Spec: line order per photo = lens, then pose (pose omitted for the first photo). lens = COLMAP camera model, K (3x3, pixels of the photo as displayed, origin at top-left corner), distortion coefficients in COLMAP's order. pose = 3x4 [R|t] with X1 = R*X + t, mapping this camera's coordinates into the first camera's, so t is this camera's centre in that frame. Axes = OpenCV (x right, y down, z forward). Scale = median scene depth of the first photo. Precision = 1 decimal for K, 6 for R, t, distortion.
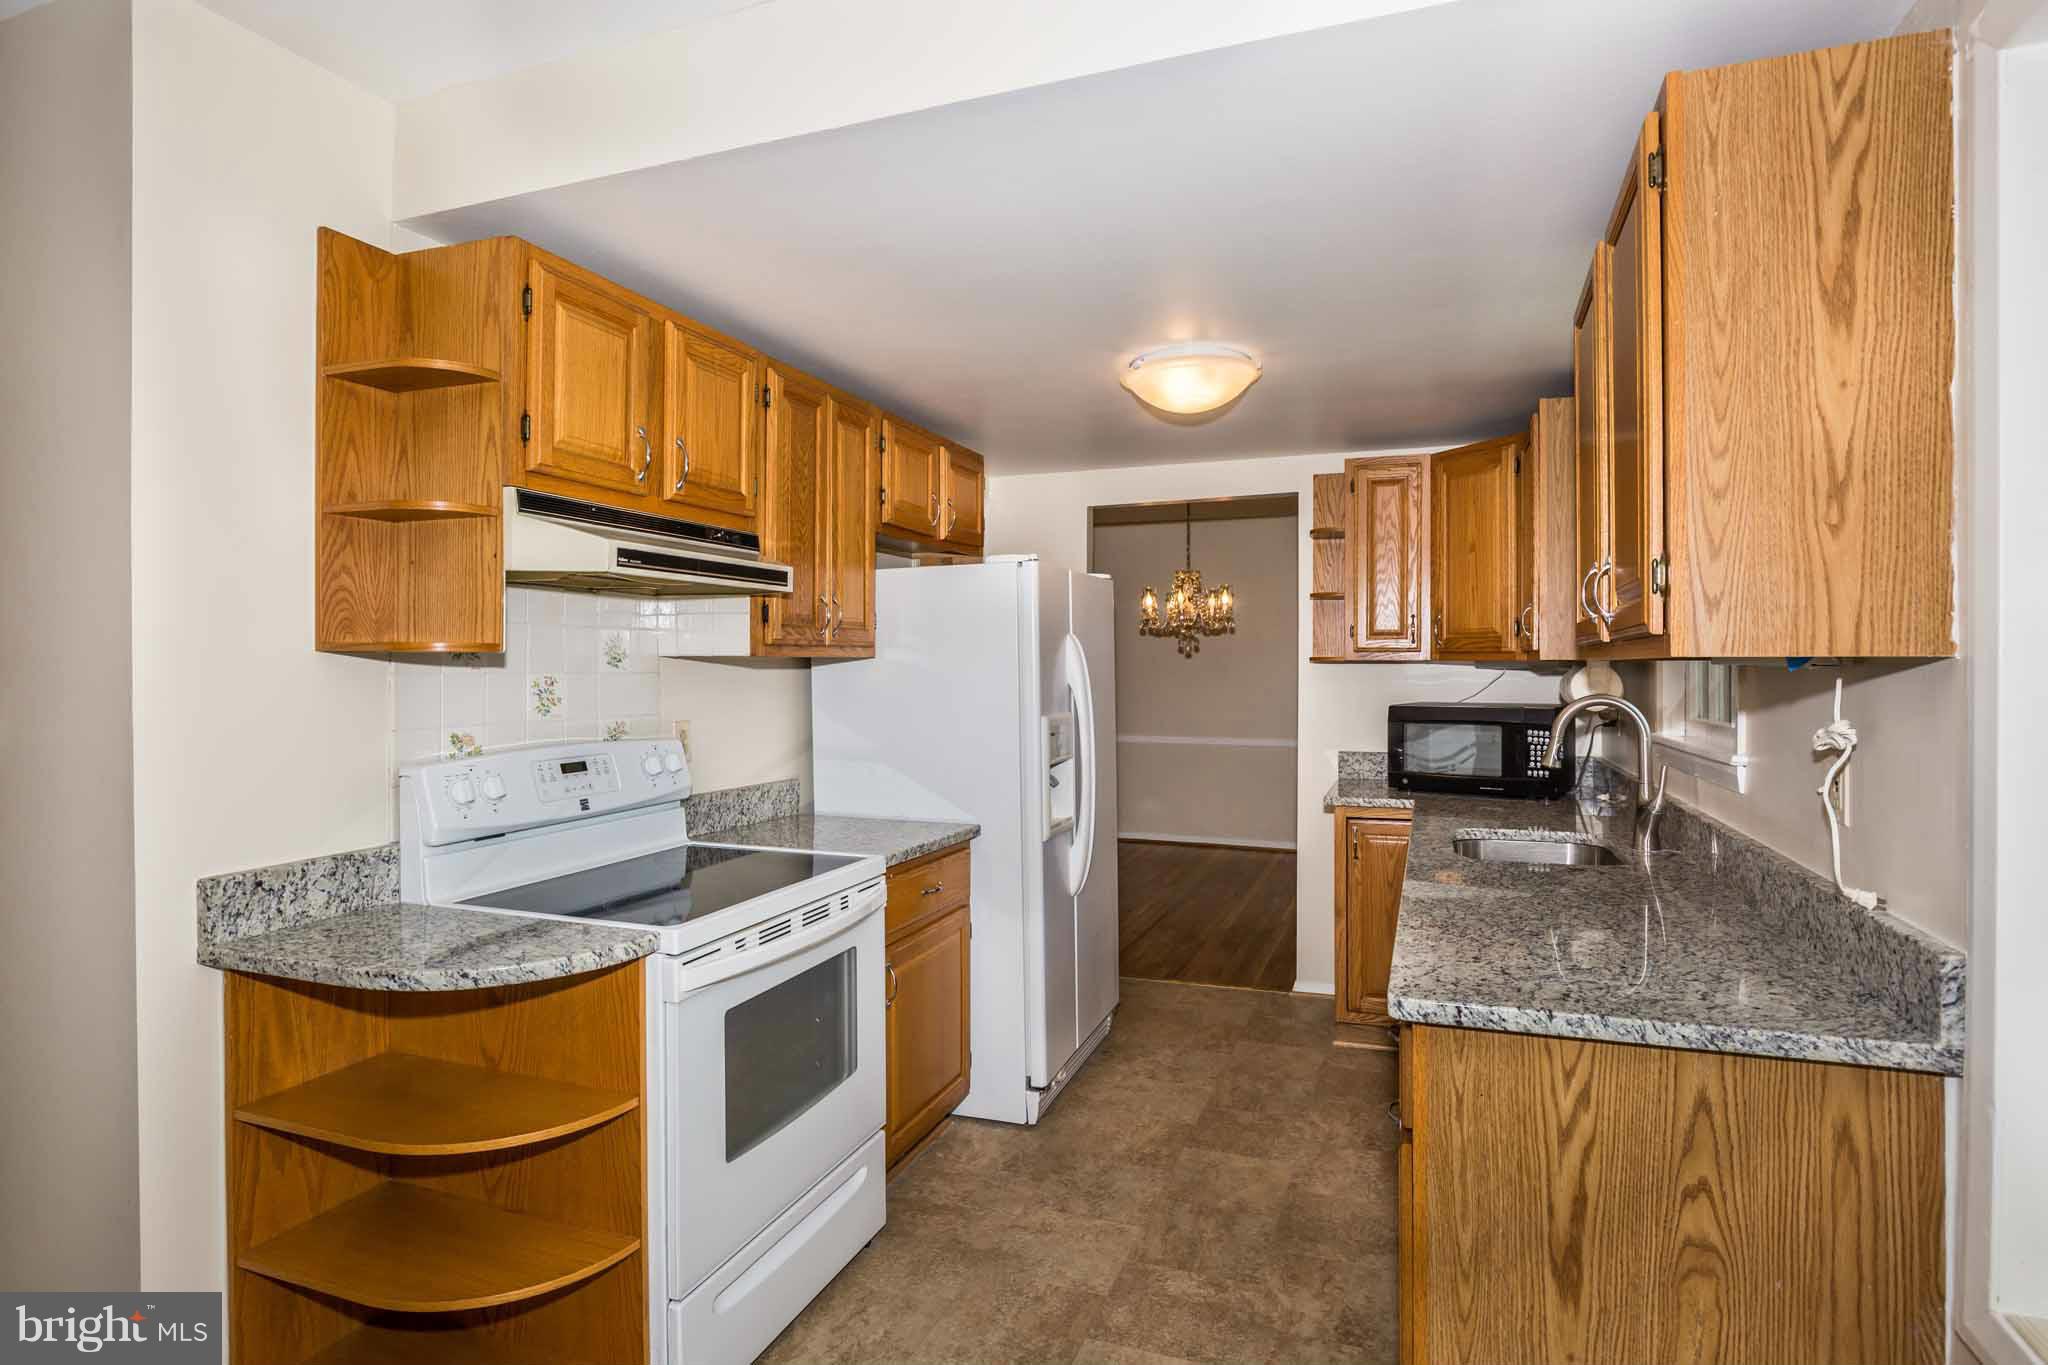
lens RADIAL K [[924.3, 0, 1024.0], [0, 924.3, 682.5], [0, 0, 1]] dist [-0.004524, -0.000195]
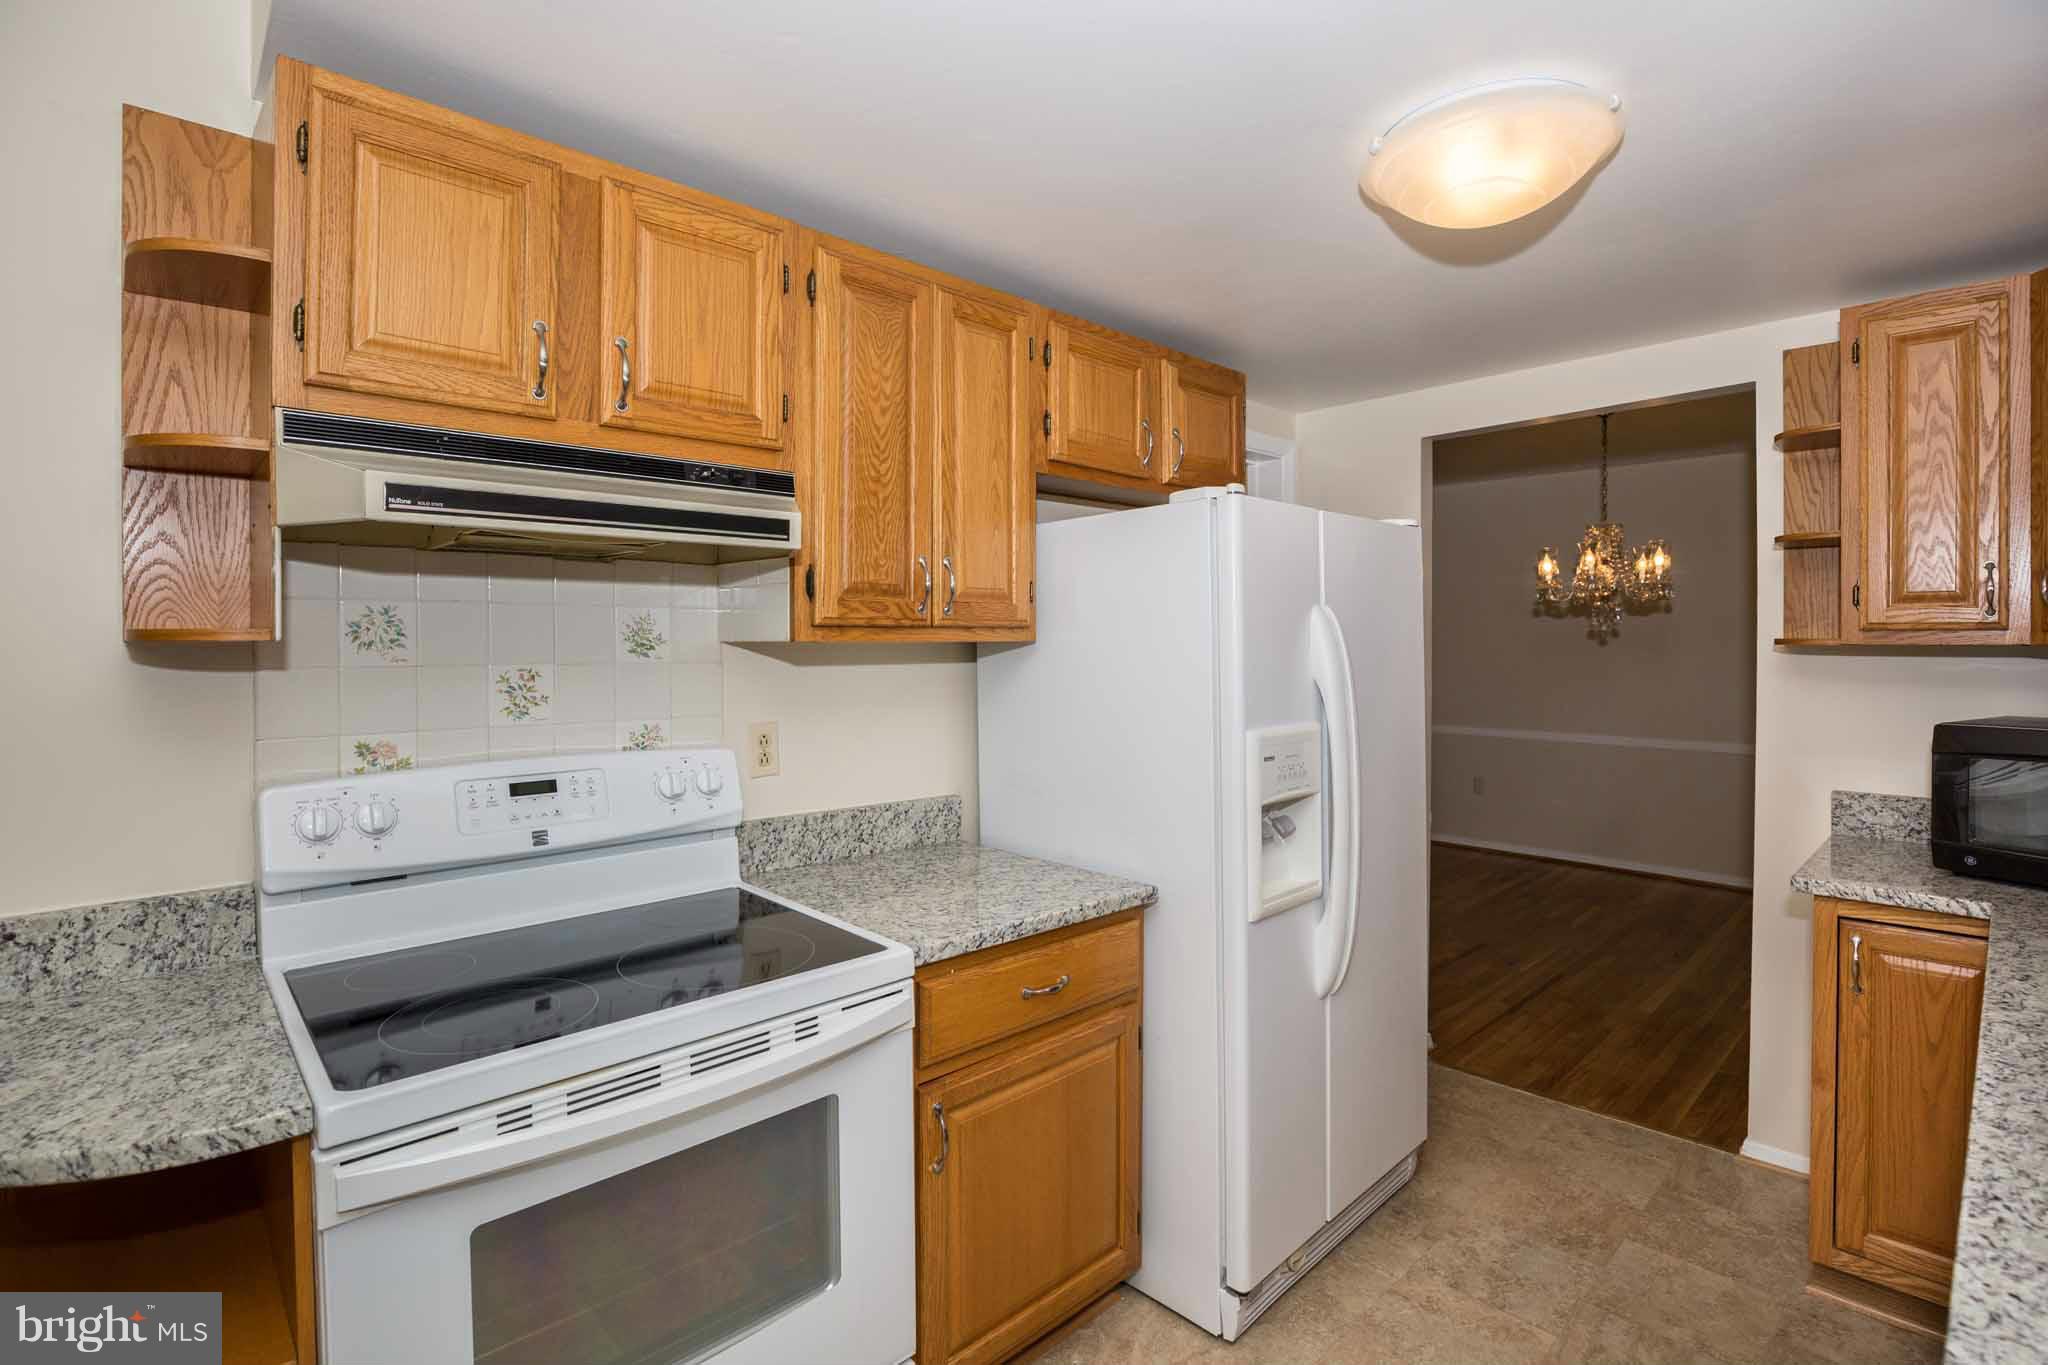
lens RADIAL K [[942.2, 0, 1022.1], [0, 942.2, 657.9], [0, 0, 1]] dist [-0.012684, 0.000078]
pose [[0.916308, 0.004129, -0.400454, 0.140636], [-0.006969, 0.999960, -0.005636, -0.010378], [0.400415, 0.007955, 0.916300, 0.319034]]
